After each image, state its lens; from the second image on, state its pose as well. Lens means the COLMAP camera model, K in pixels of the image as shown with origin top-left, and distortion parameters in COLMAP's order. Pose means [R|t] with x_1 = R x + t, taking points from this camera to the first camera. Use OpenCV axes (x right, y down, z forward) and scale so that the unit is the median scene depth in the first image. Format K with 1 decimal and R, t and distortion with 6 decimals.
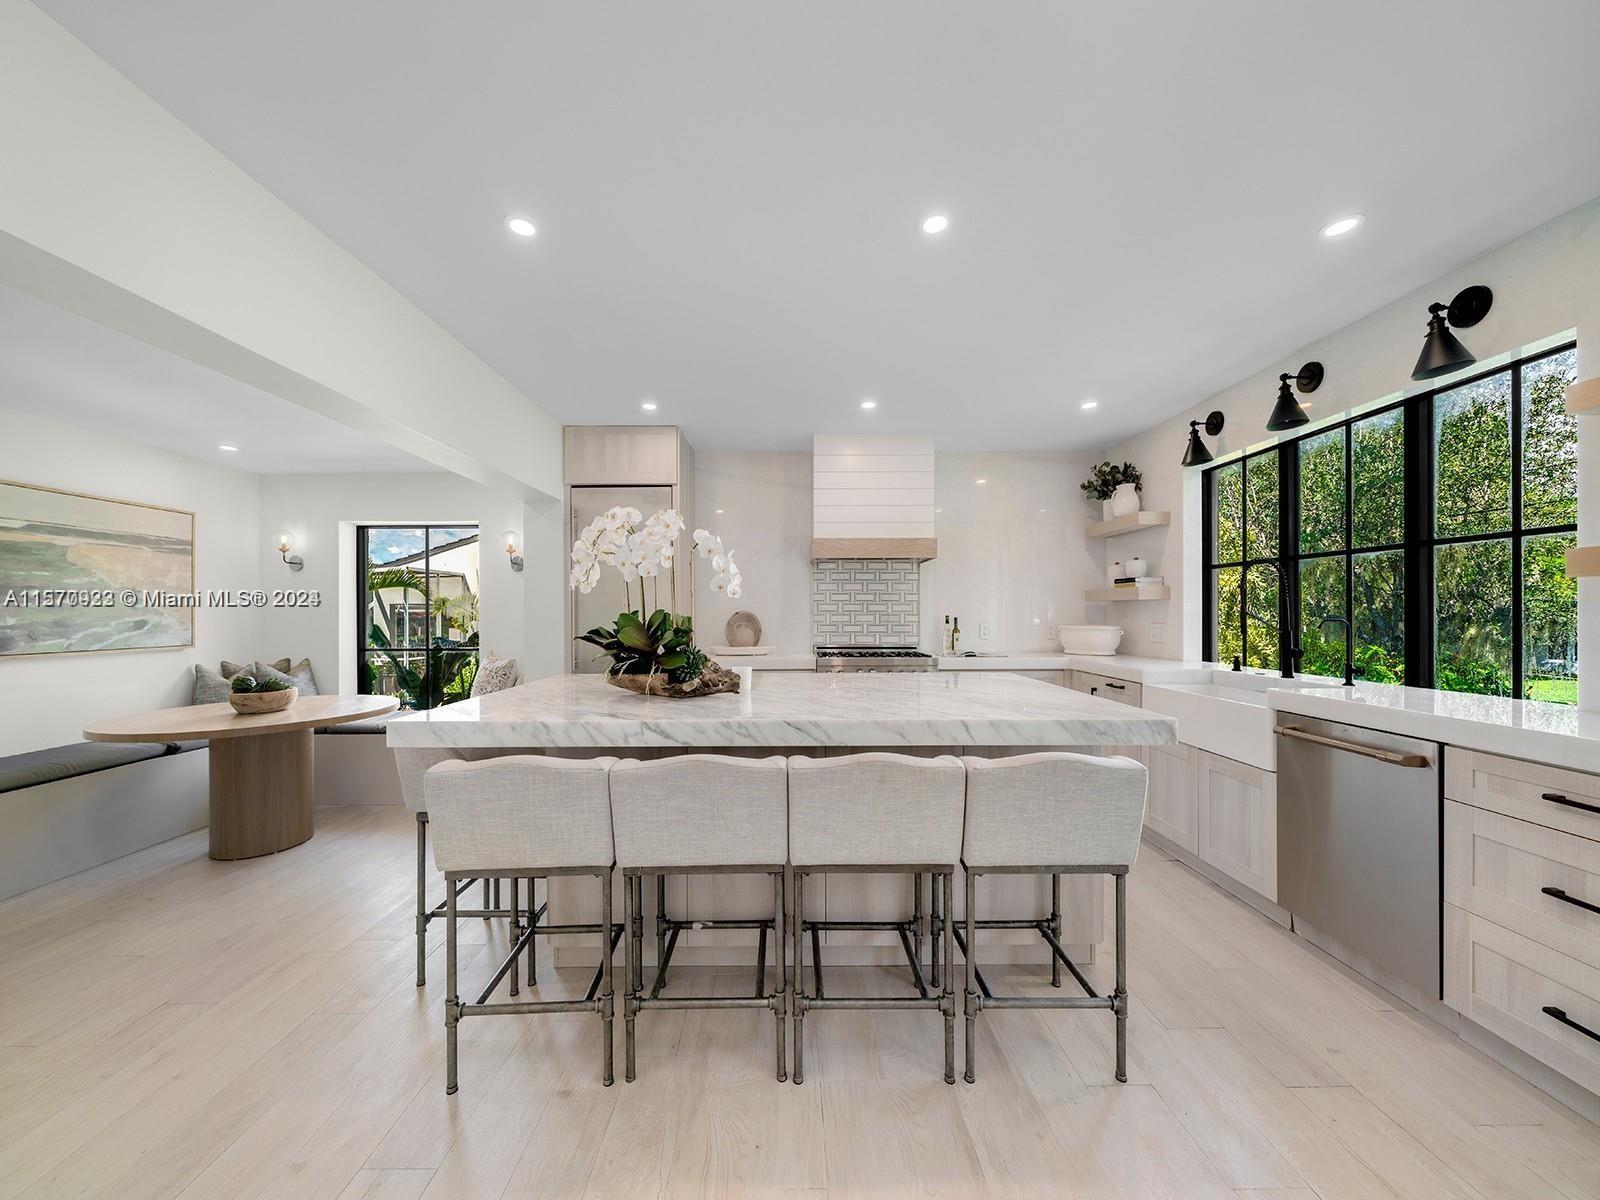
lens RADIAL K [[555.4, 0, 785.4], [0, 555.4, 615.2], [0, 0, 1]] dist [-0.003187, -0.000131]
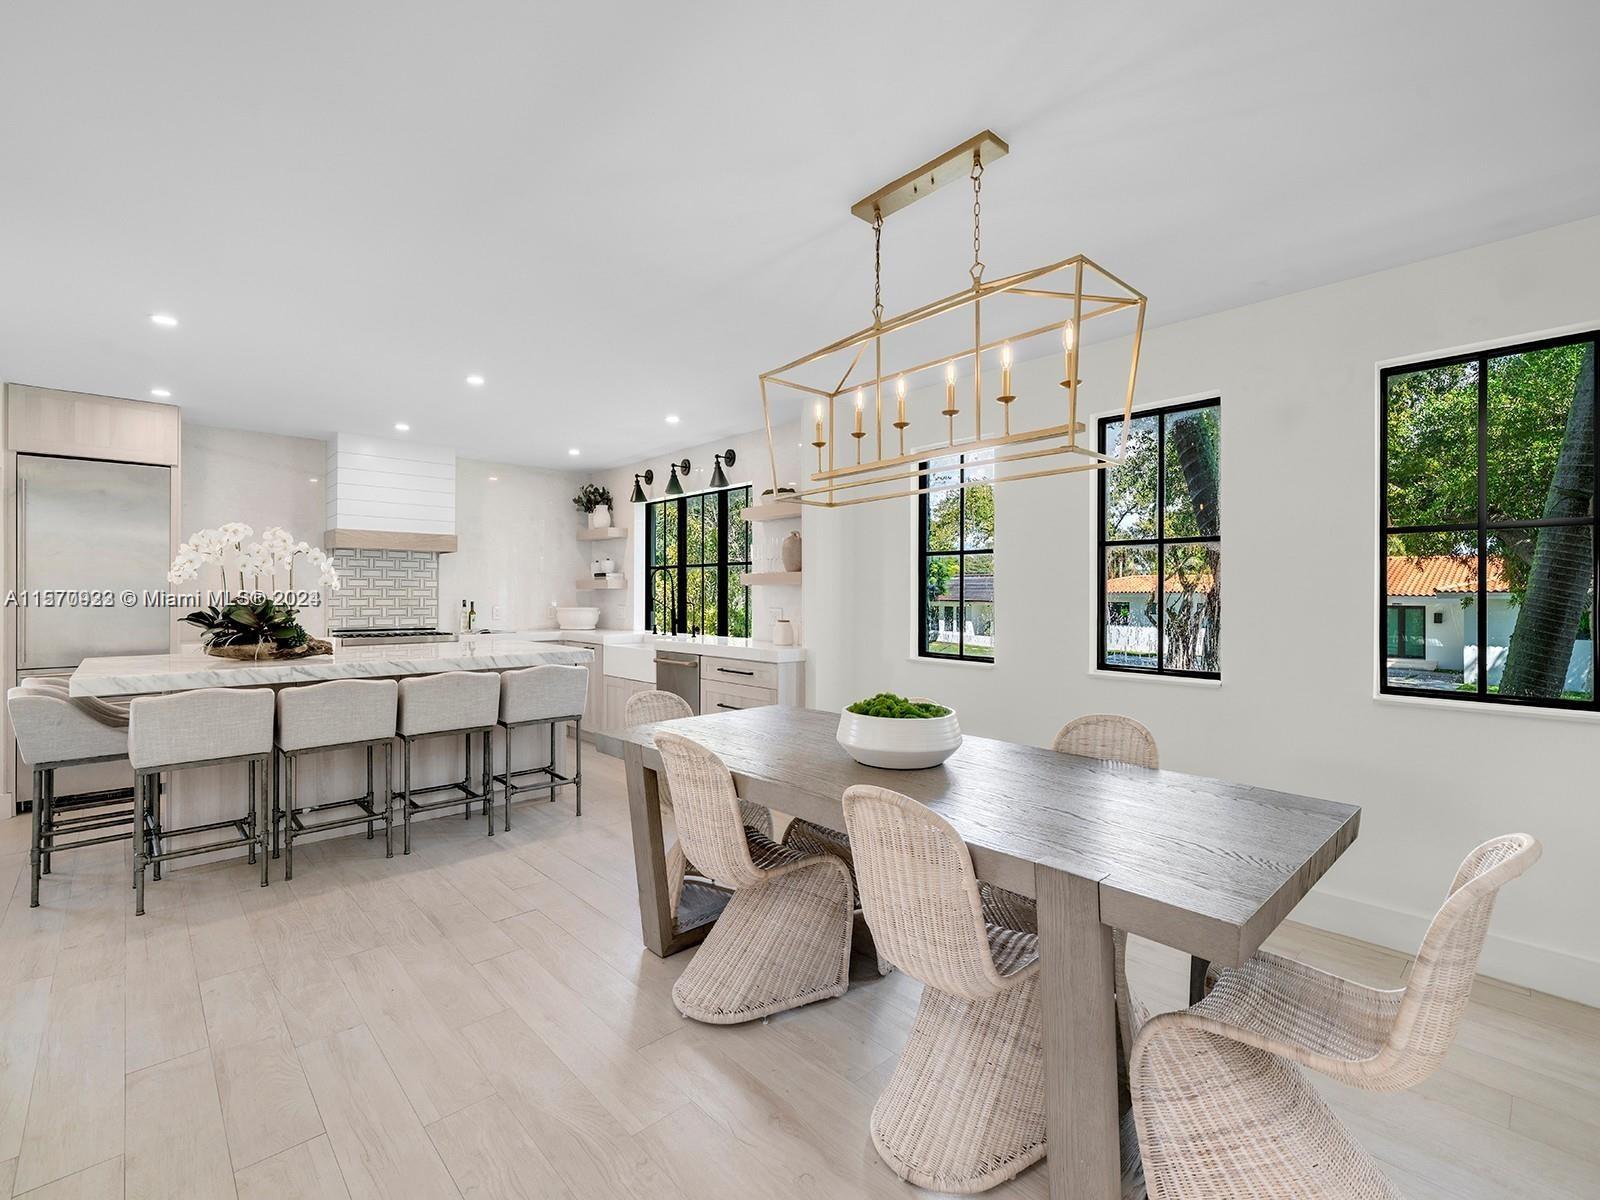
lens RADIAL K [[719.7, 0, 792.4], [0, 719.7, 587.9], [0, 0, 1]] dist [0.002790, 0.000902]
pose [[0.735078, 0.009944, 0.677910, -0.300246], [-0.001342, 0.999912, -0.013212, -0.007647], [-0.677981, 0.008802, 0.735026, -0.762257]]
